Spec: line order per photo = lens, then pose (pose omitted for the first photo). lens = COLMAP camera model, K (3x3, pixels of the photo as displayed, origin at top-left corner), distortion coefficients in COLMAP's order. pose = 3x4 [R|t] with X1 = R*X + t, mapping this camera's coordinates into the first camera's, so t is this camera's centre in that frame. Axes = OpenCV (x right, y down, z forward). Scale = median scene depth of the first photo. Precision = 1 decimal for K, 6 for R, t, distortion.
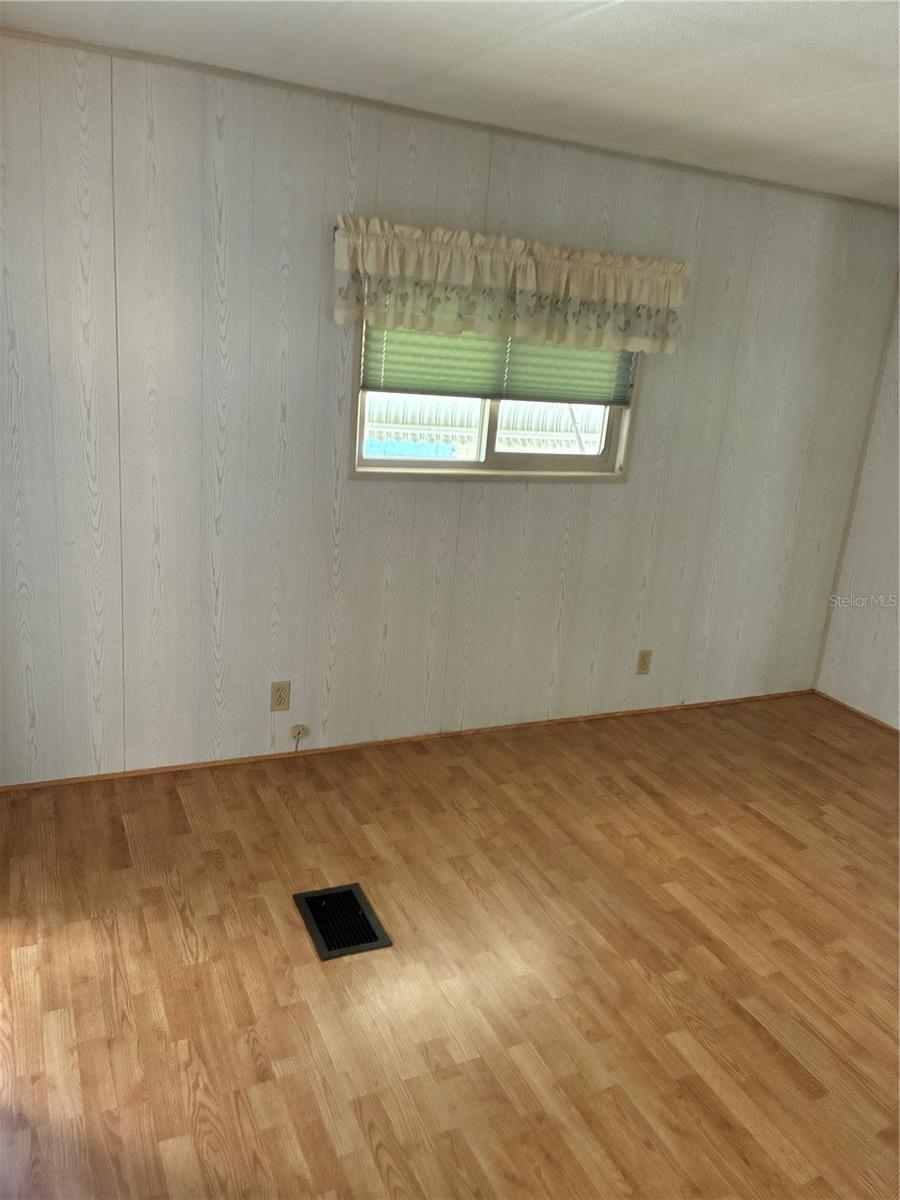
lens RADIAL K [[911.0, 0, 450.9], [0, 911.0, 600.9], [0, 0, 1]] dist [0.023726, -0.022816]
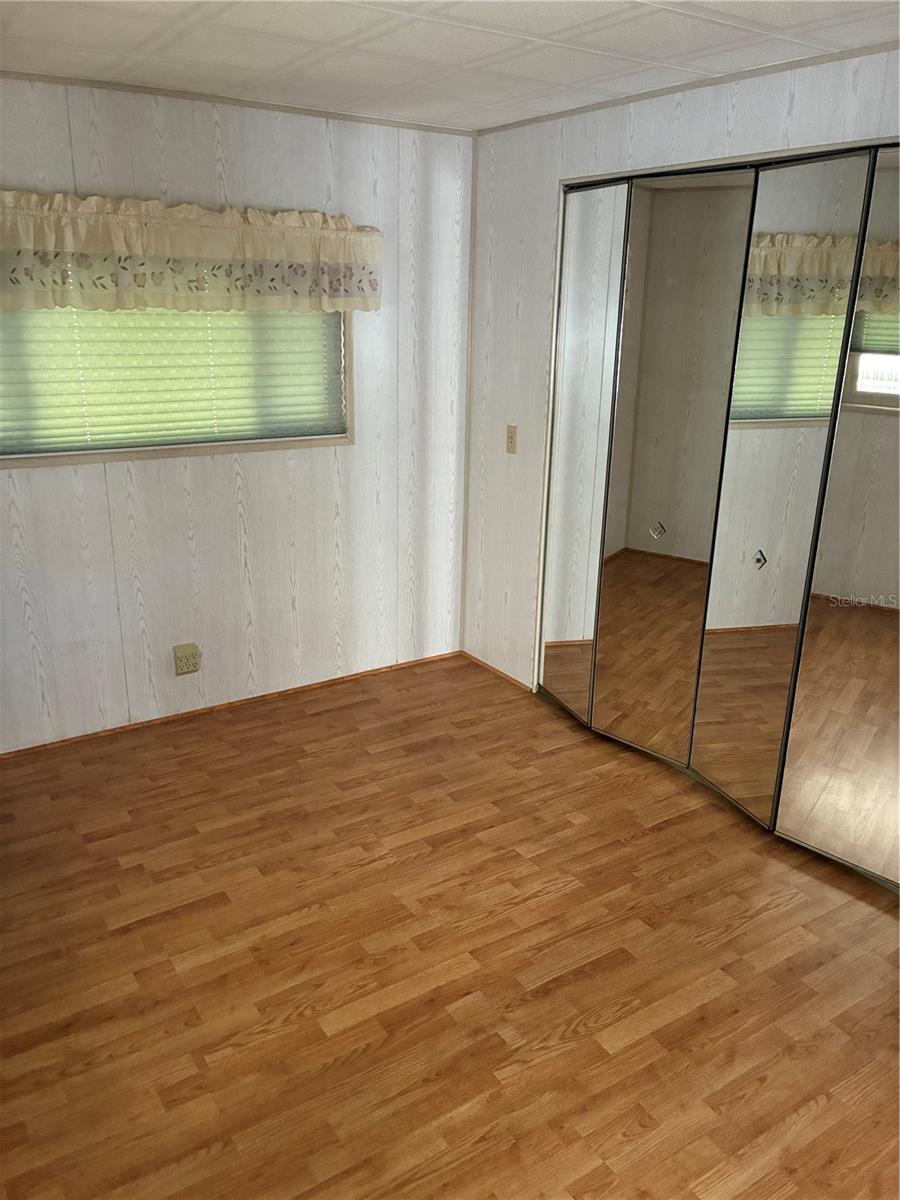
lens RADIAL K [[911.0, 0, 448.5], [0, 911.0, 599.5], [0, 0, 1]] dist [0.023726, -0.022816]
pose [[-0.147142, -0.390362, 0.908827, -0.343321], [0.247131, 0.875178, 0.415920, -0.304594], [-0.957745, 0.285799, -0.032305, 0.874555]]
